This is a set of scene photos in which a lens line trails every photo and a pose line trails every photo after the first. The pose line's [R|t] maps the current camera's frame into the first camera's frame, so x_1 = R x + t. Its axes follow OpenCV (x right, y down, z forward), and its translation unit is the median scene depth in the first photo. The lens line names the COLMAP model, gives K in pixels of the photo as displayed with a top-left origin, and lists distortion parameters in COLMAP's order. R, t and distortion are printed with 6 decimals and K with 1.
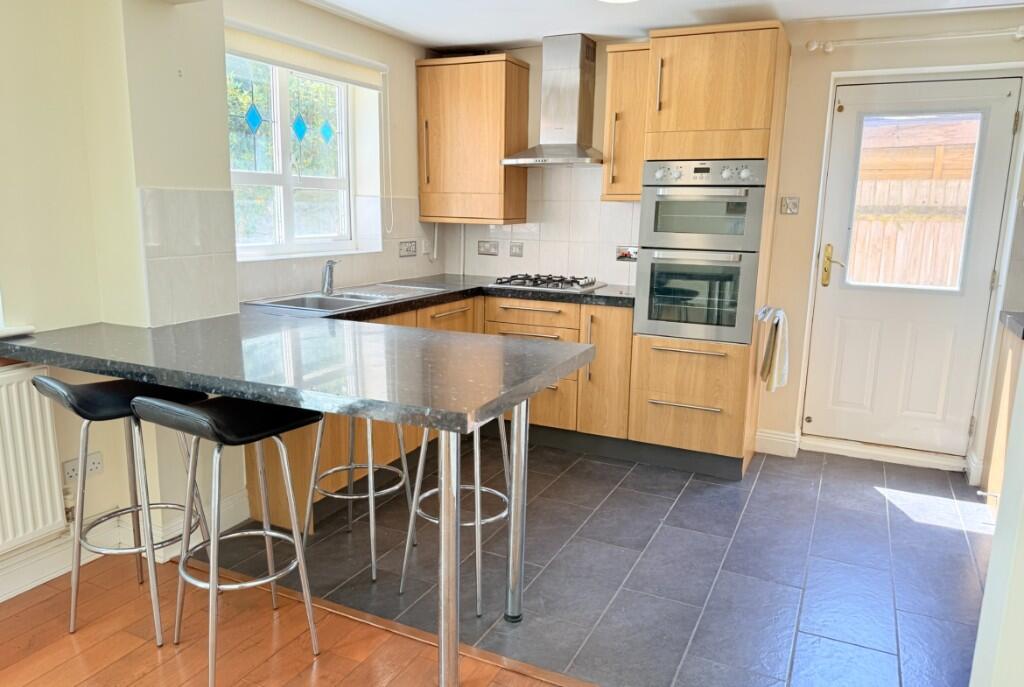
lens RADIAL K [[716.8, 0, 511.9], [0, 716.8, 349.9], [0, 0, 1]] dist [0.054678, -0.000704]
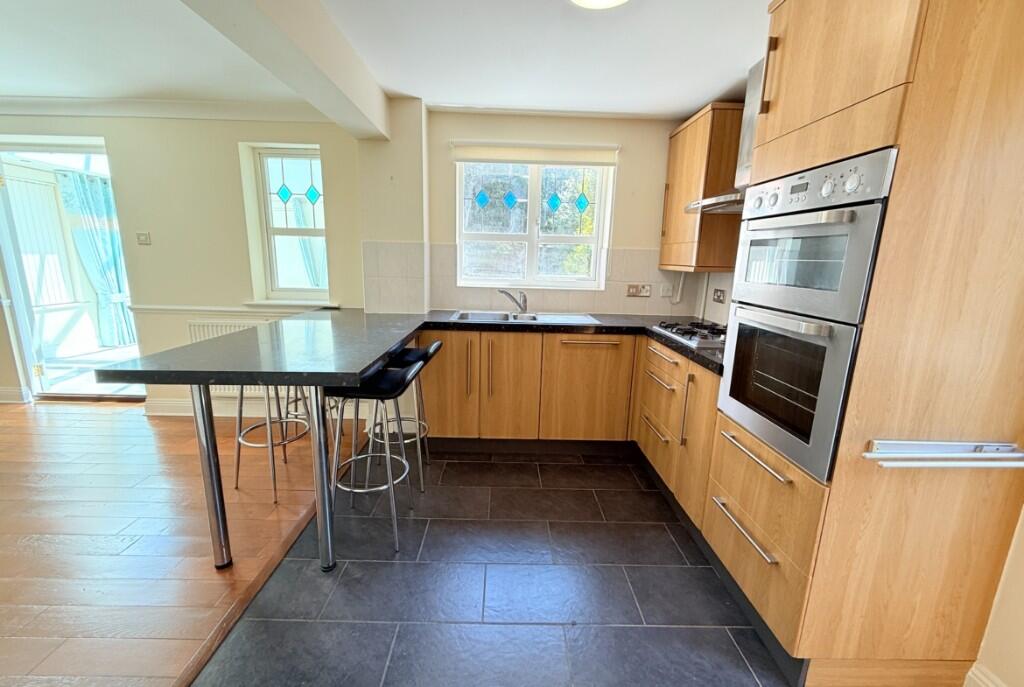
lens RADIAL K [[408.0, 0, 509.5], [0, 408.0, 341.3], [0, 0, 1]] dist [-0.000819, -0.000119]
pose [[0.442172, 0.172908, -0.880106, 0.442700], [-0.190576, 0.976949, 0.096187, -0.092385], [0.876450, 0.125196, 0.464932, 0.563486]]
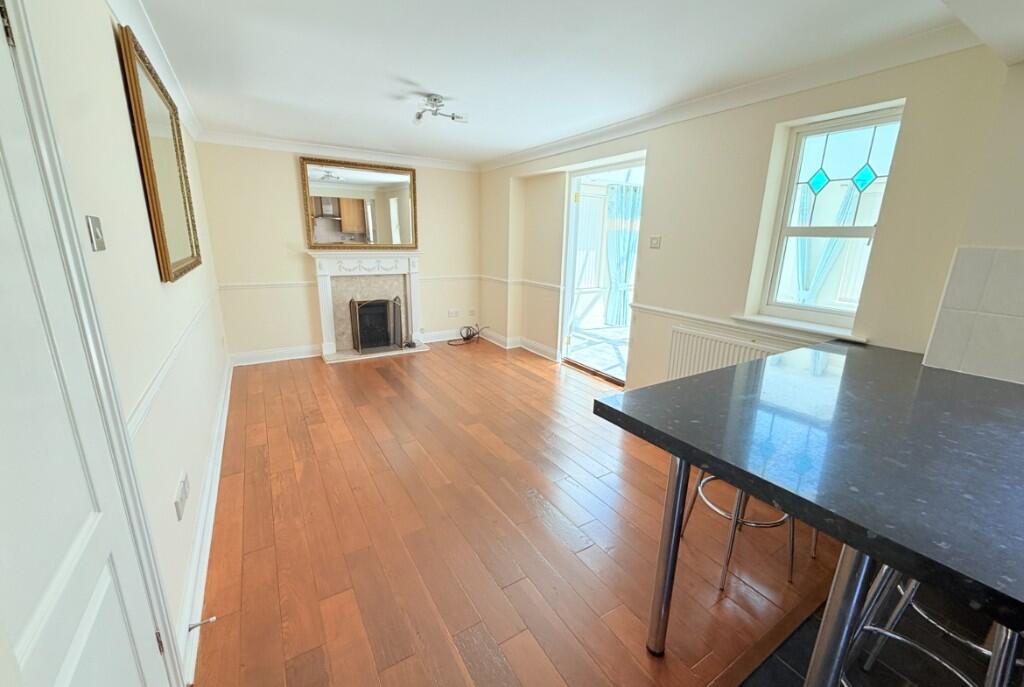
lens RADIAL K [[408.0, 0, 509.5], [0, 408.0, 341.3], [0, 0, 1]] dist [-0.000819, -0.000119]
pose [[-0.541897, 0.180750, -0.820778, 0.273816], [-0.193426, 0.923562, 0.331089, -0.107297], [0.817884, 0.338176, -0.465514, 0.495120]]
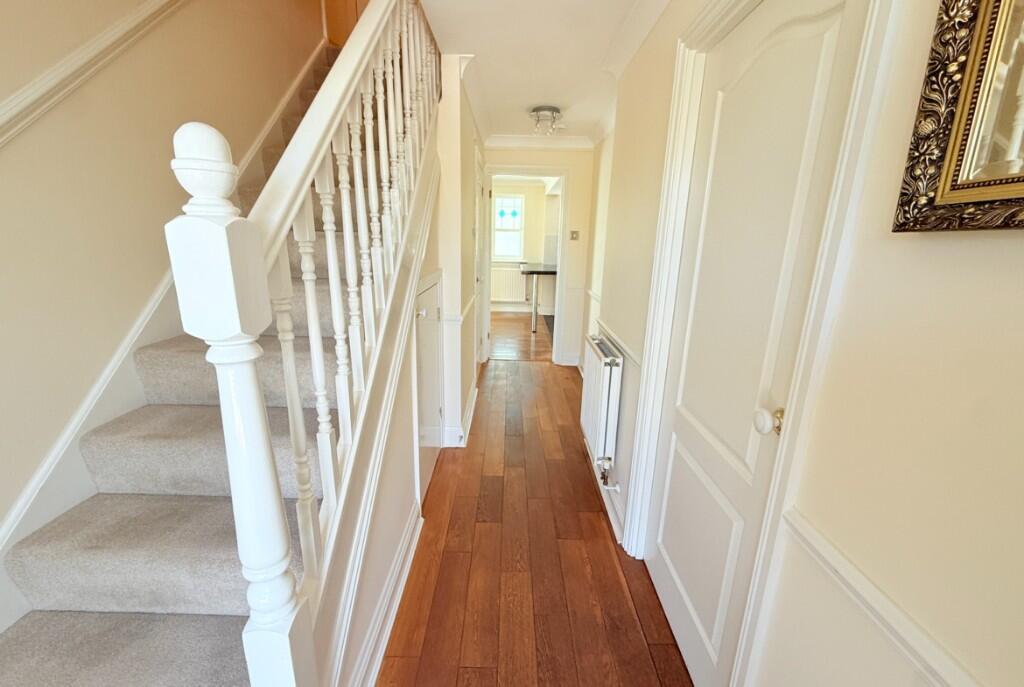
lens RADIAL K [[408.0, 0, 509.5], [0, 408.0, 341.3], [0, 0, 1]] dist [-0.000819, -0.000119]
pose [[0.425098, 0.218486, -0.878382, 1.304085], [-0.187407, 0.970647, 0.150740, 0.071794], [0.885534, 0.100536, 0.453566, -0.288581]]
